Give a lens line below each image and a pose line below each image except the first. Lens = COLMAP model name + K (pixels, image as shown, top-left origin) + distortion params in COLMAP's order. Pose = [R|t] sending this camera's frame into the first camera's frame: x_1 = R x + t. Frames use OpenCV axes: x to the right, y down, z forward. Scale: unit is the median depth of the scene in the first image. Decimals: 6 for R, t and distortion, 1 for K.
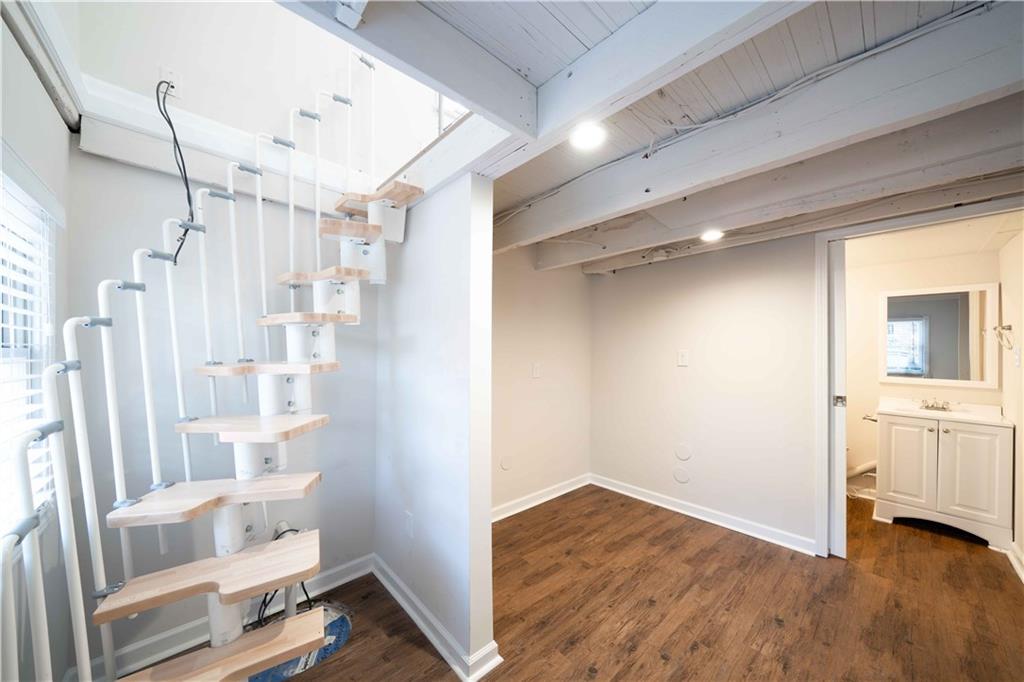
lens RADIAL K [[354.6, 0, 507.3], [0, 354.6, 339.5], [0, 0, 1]] dist [-0.002693, 0.000904]
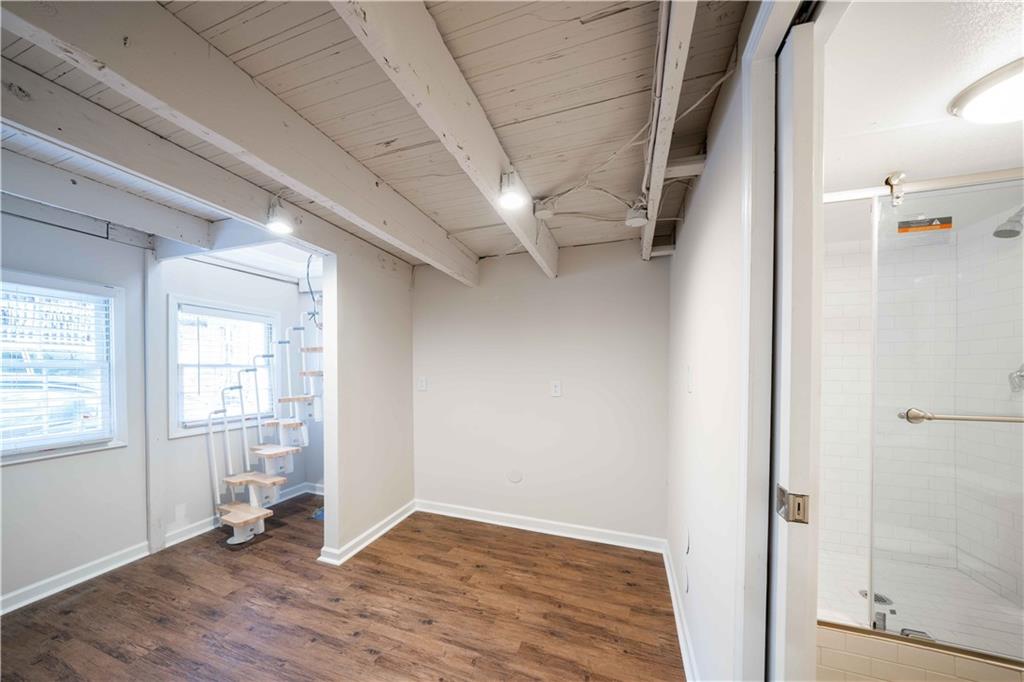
lens RADIAL K [[354.6, 0, 486.3], [0, 354.6, 377.5], [0, 0, 1]] dist [-0.002693, 0.000904]
pose [[0.470977, 0.022364, -0.881862, 1.181450], [0.021830, 0.999077, 0.036995, 0.030818], [0.881875, -0.036675, 0.470054, 0.627318]]
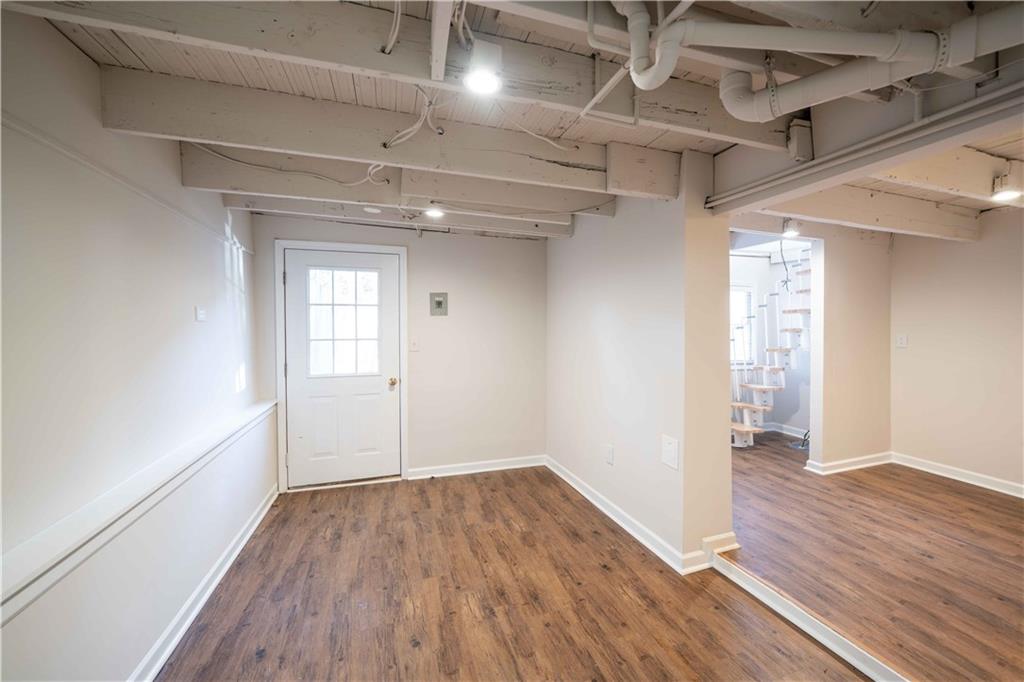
lens RADIAL K [[419.9, 0, 539.8], [0, 419.9, 334.2], [0, 0, 1]] dist [-0.011813, -0.000441]
pose [[-0.364616, 0.014187, -0.931050, 2.029284], [0.025914, 0.999651, 0.005084, 0.028106], [0.930797, -0.022273, -0.364856, 0.269461]]
